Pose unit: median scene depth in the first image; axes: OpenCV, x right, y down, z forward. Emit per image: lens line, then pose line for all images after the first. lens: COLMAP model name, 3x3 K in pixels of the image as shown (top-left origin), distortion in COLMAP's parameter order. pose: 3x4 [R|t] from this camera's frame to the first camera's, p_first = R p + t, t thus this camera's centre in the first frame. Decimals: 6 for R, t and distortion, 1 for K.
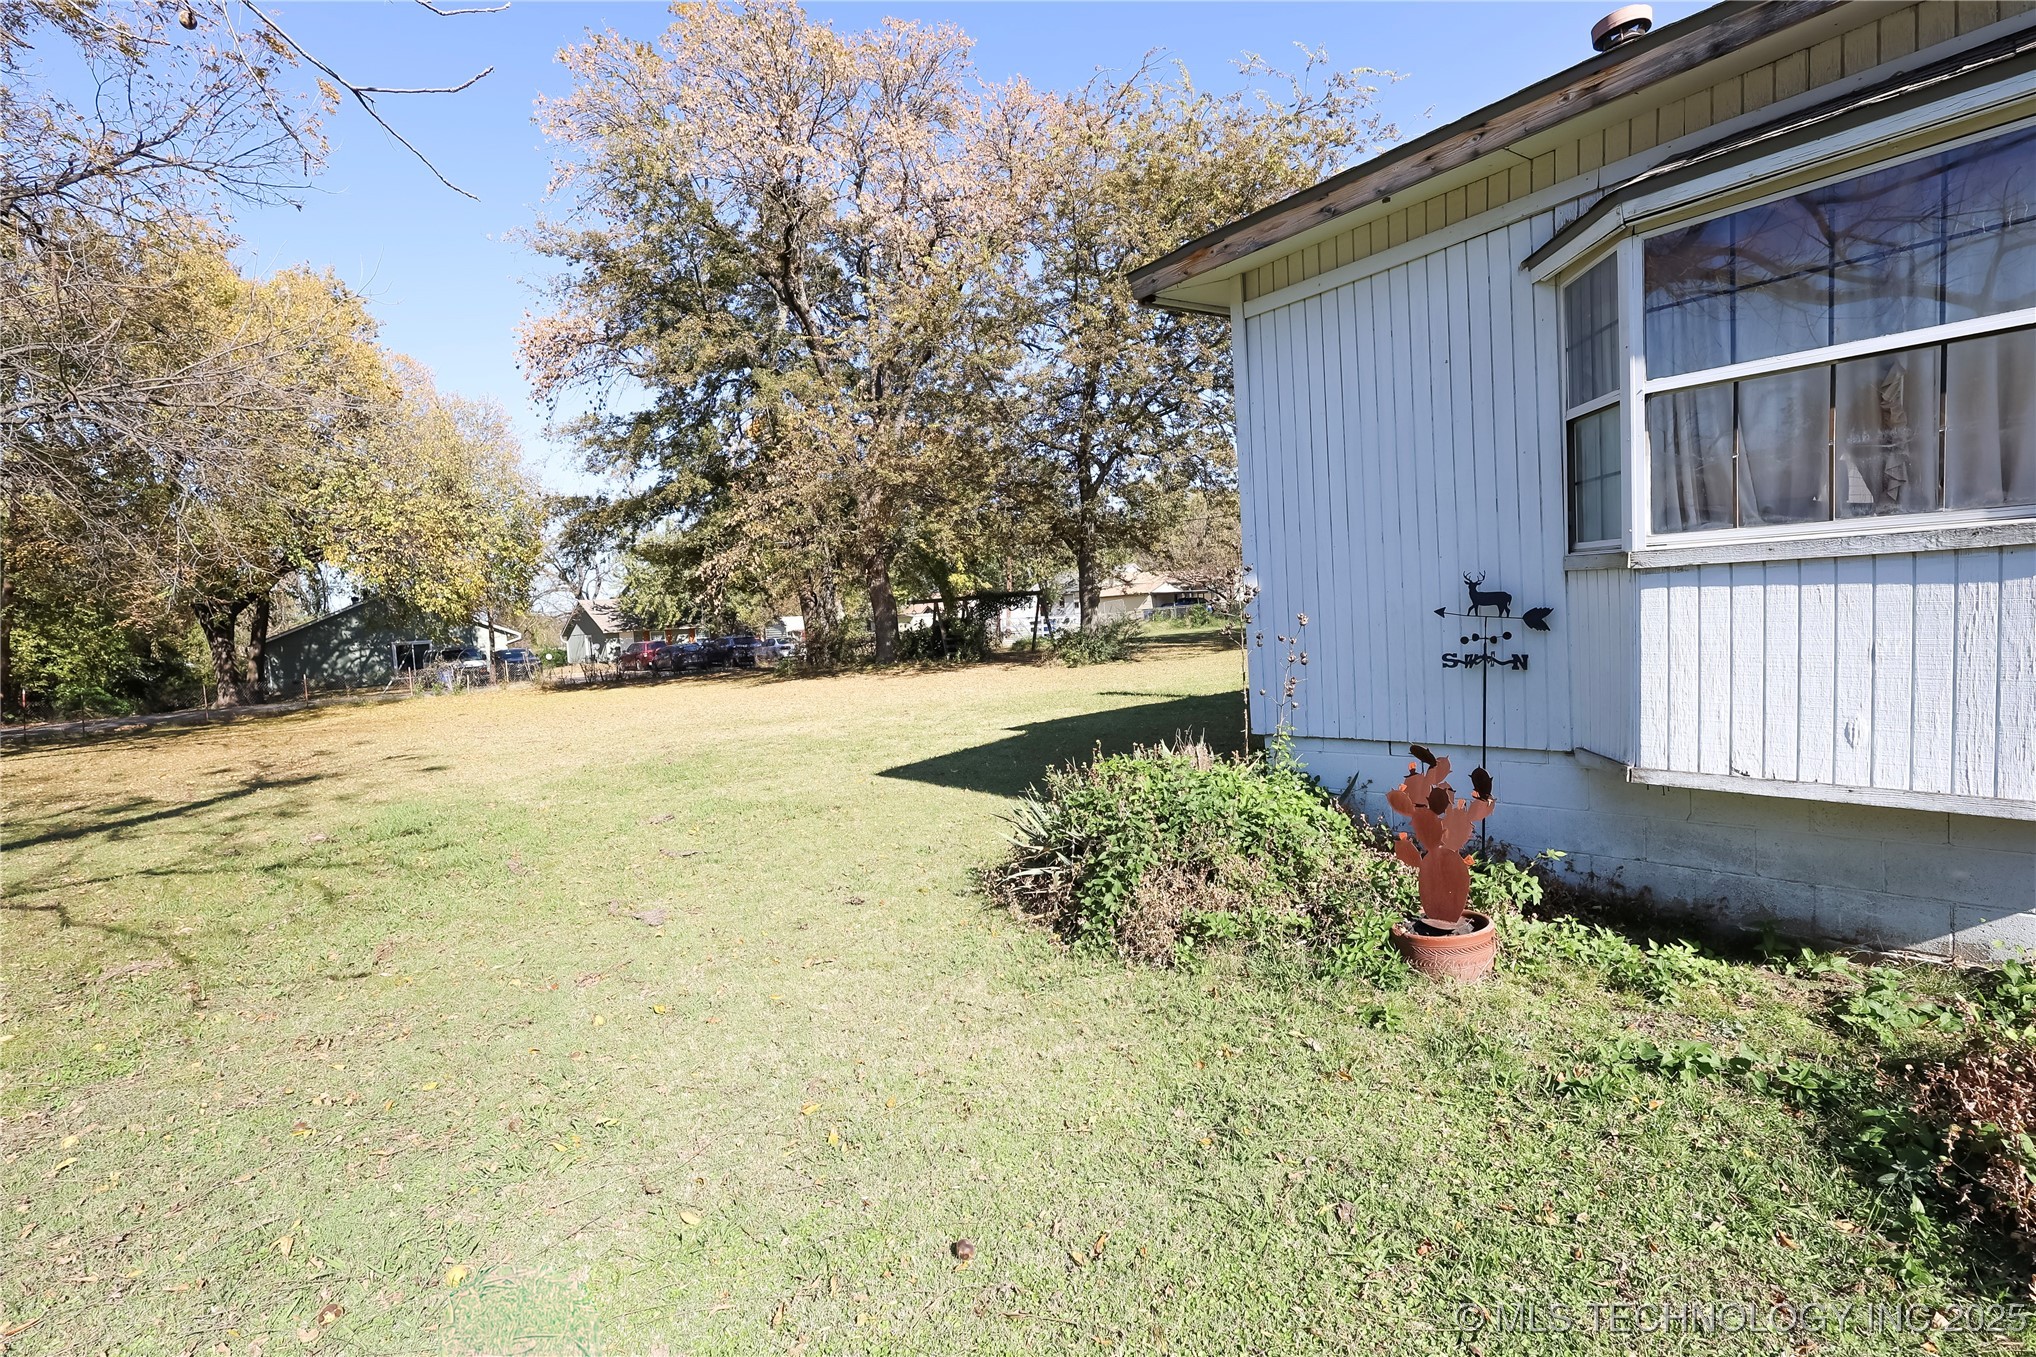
lens RADIAL K [[964.3, 0, 1018.0], [0, 964.3, 678.5], [0, 0, 1]] dist [-0.000949, 0.000173]
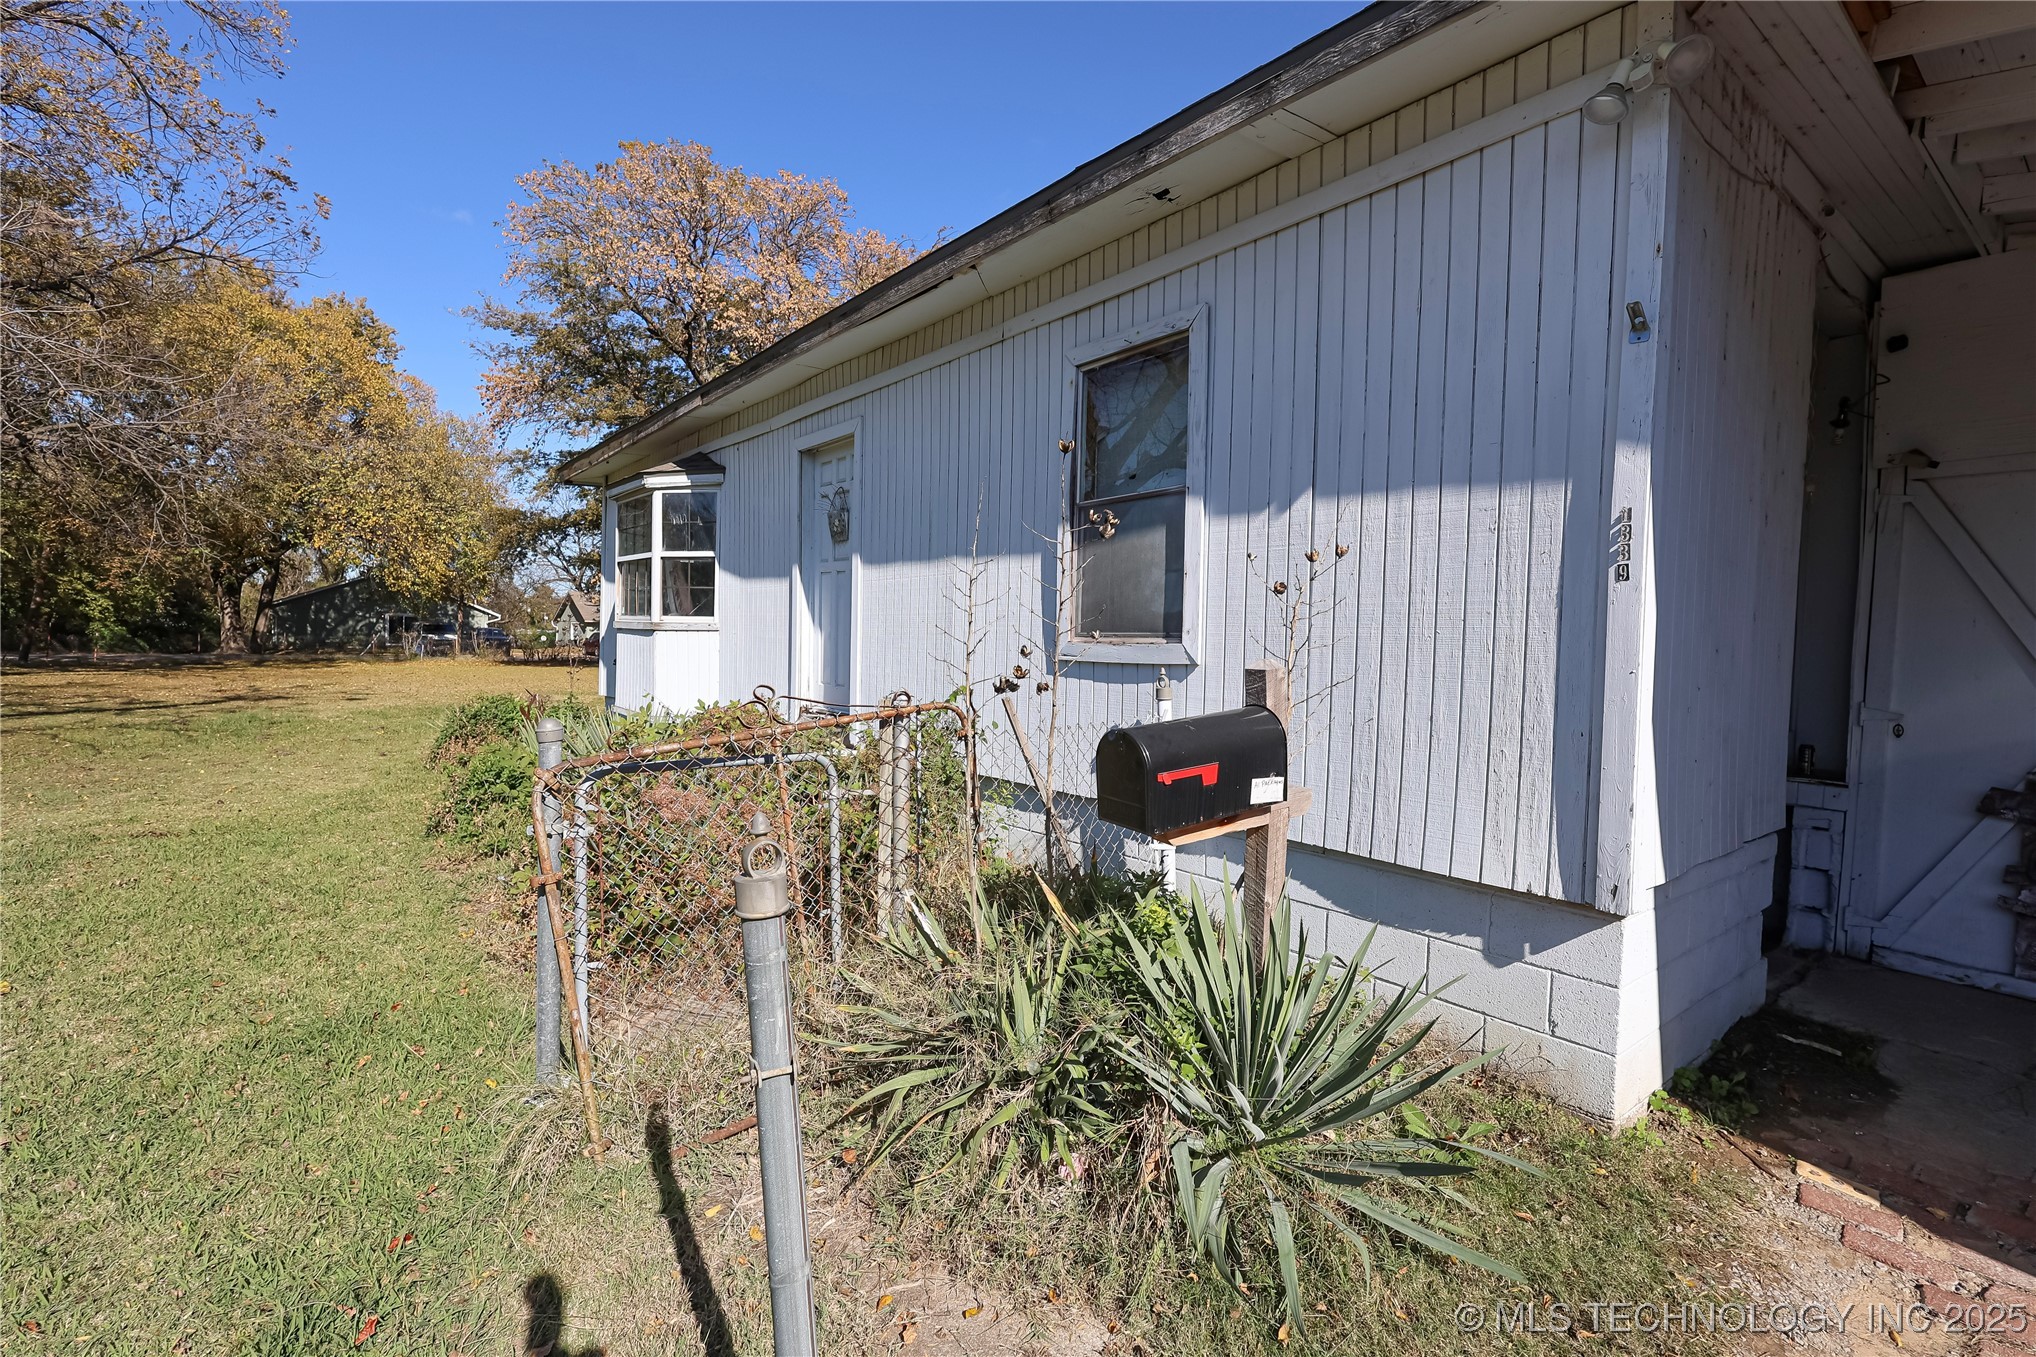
lens RADIAL K [[934.0, 0, 1035.9], [0, 934.0, 679.5], [0, 0, 1]] dist [0.005192, 0.000601]
pose [[0.994995, 0.099177, -0.012237, 0.245568], [-0.099493, 0.994624, -0.028710, -0.002411], [0.009324, 0.029784, 0.999513, -0.198589]]
